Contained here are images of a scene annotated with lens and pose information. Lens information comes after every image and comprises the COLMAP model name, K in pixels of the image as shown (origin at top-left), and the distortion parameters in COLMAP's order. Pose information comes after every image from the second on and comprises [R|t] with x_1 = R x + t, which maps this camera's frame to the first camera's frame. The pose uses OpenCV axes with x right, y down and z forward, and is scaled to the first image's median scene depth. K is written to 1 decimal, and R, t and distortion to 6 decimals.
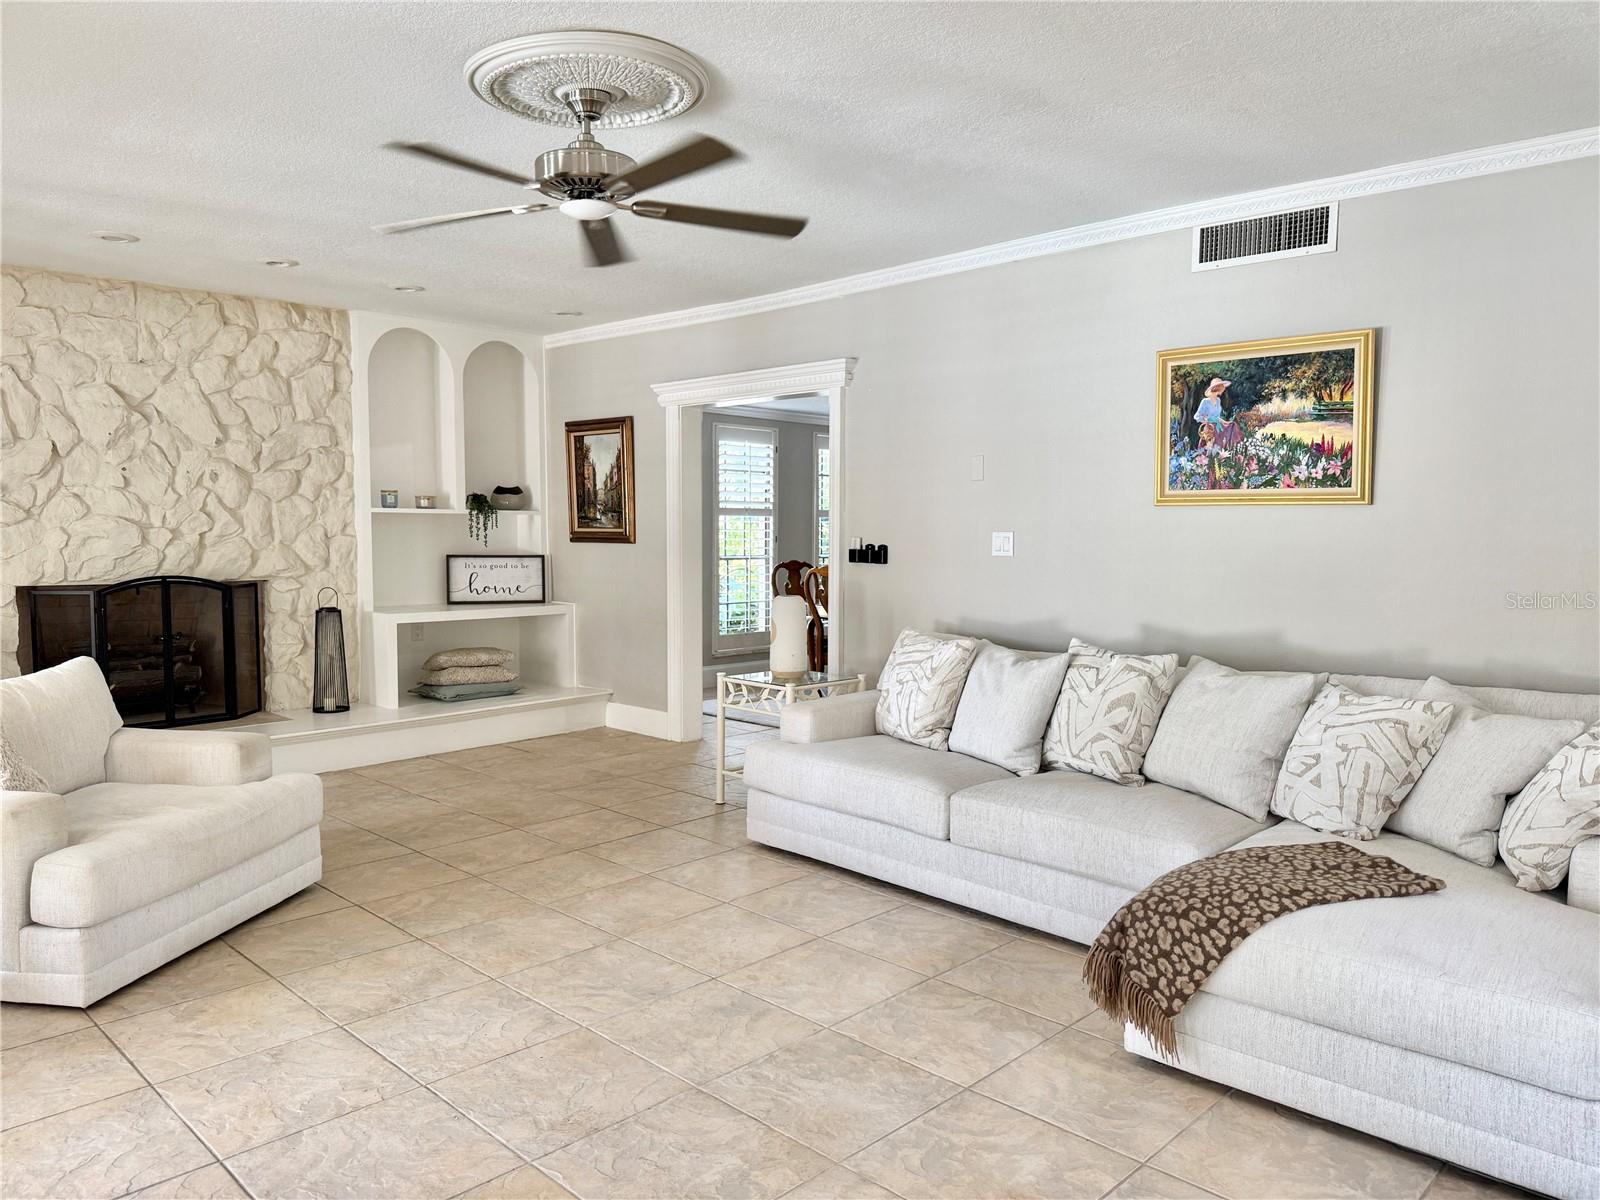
lens RADIAL K [[1127.8, 0, 793.5], [0, 1127.8, 604.4], [0, 0, 1]] dist [0.103236, -0.164020]
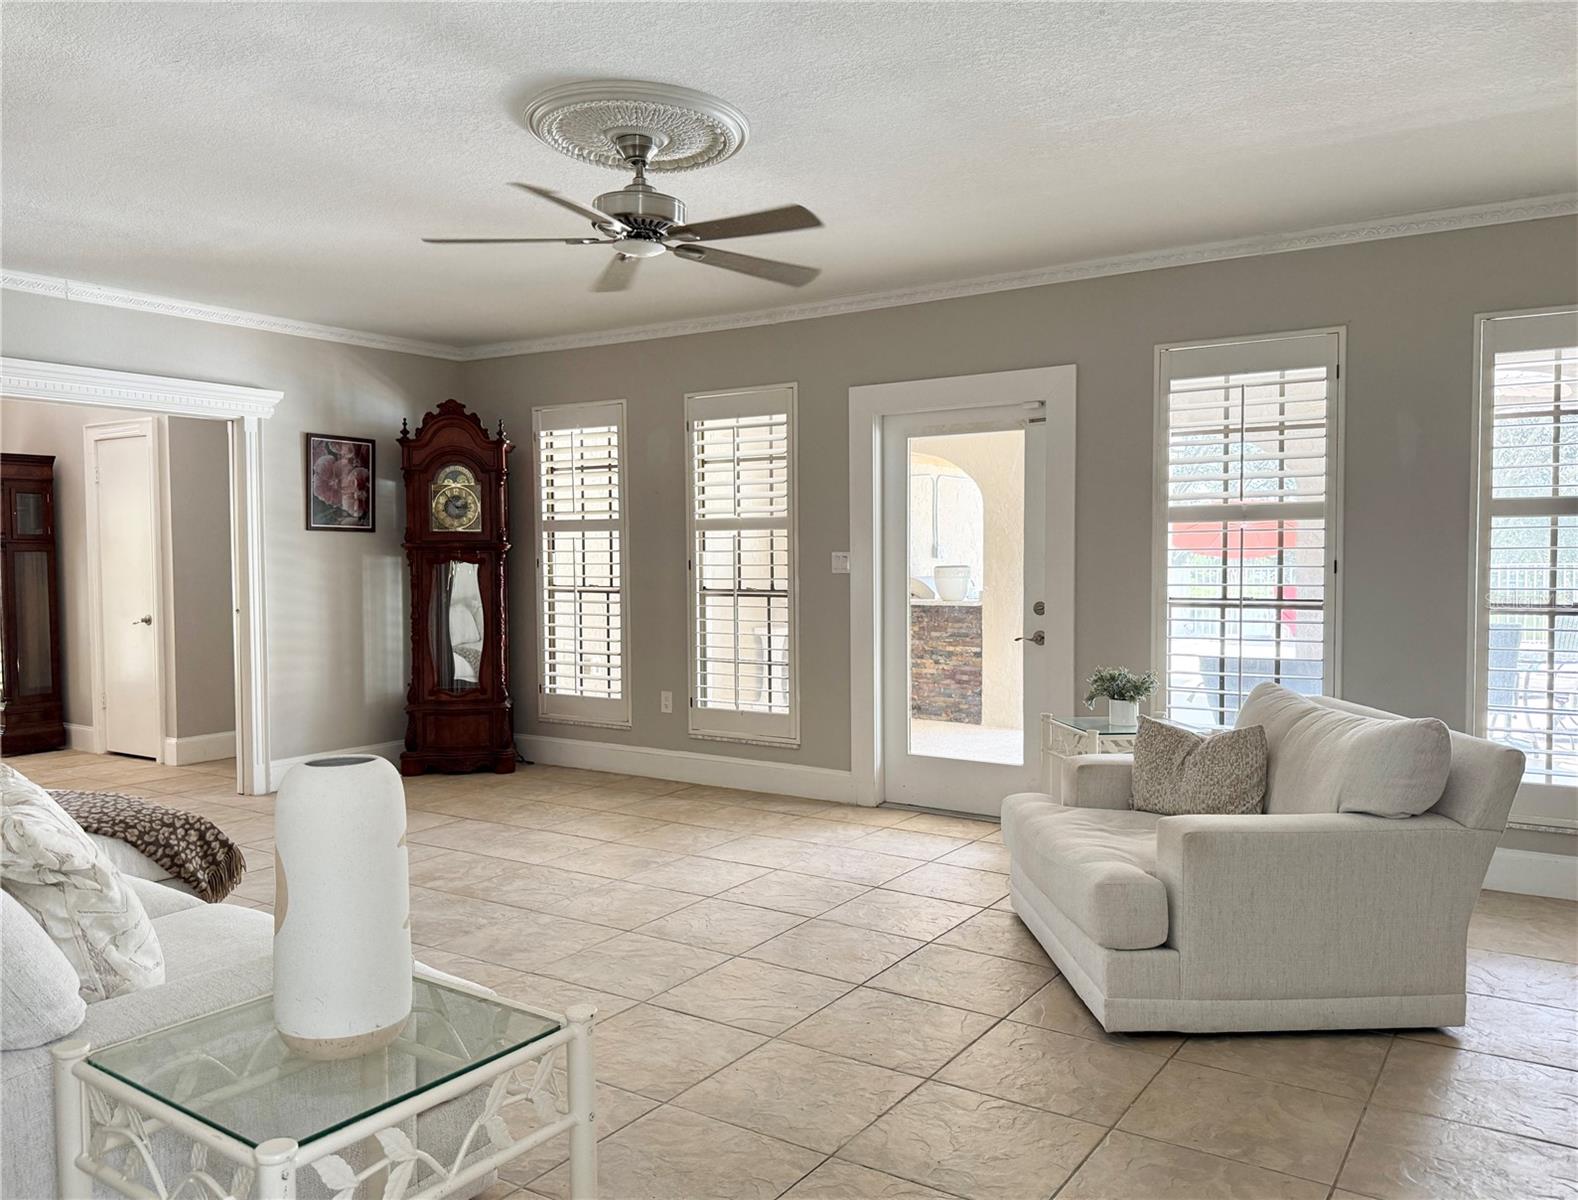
lens RADIAL K [[1197.0, 0, 789.0], [0, 1197.0, 600.0], [0, 0, 1]] dist [0.140398, -0.215812]
pose [[-0.981733, 0.005360, -0.190187, -0.050693], [-0.015158, 0.994222, 0.106265, -0.072620], [0.189658, 0.107207, -0.975980, 1.147152]]
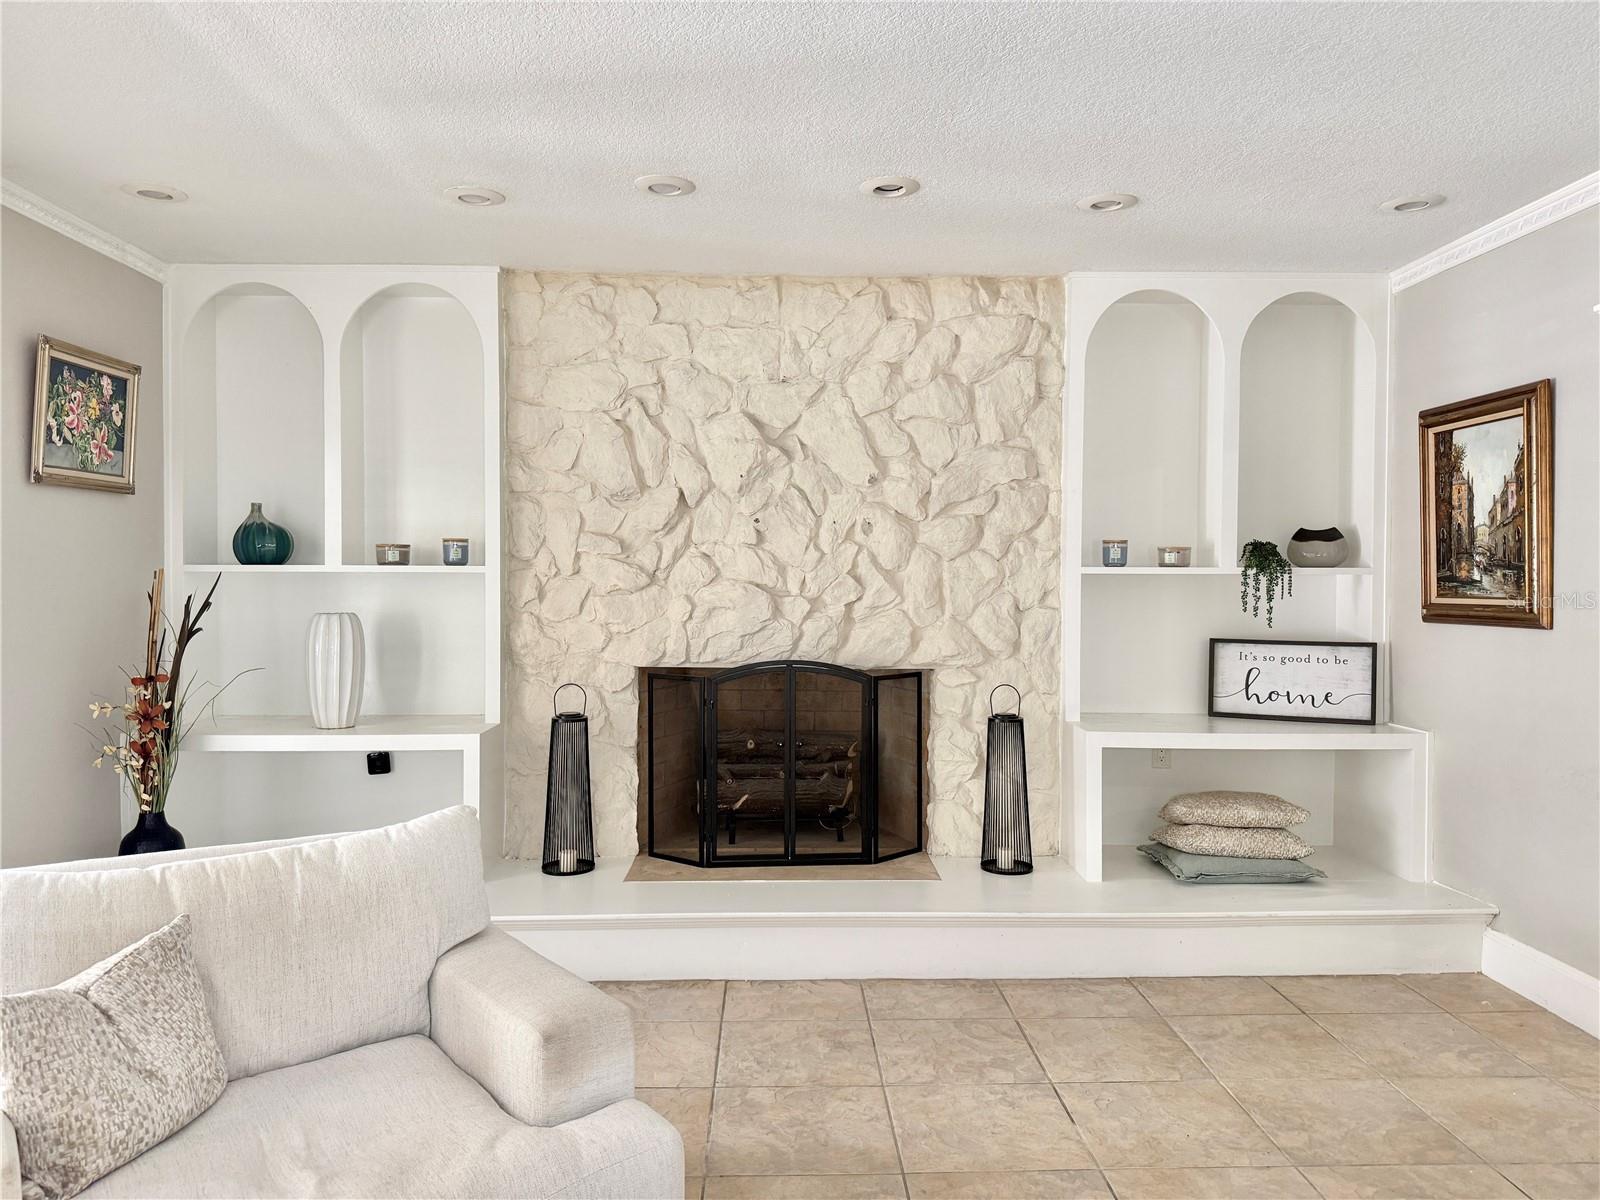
lens RADIAL K [[1127.8, 0, 793.5], [0, 1127.8, 604.4], [0, 0, 1]] dist [0.103236, -0.164020]
pose [[0.718032, 0.012534, -0.695897, -0.032964], [-0.049492, 0.998226, -0.033087, -0.036219], [0.694248, 0.058199, 0.717379, 0.457190]]
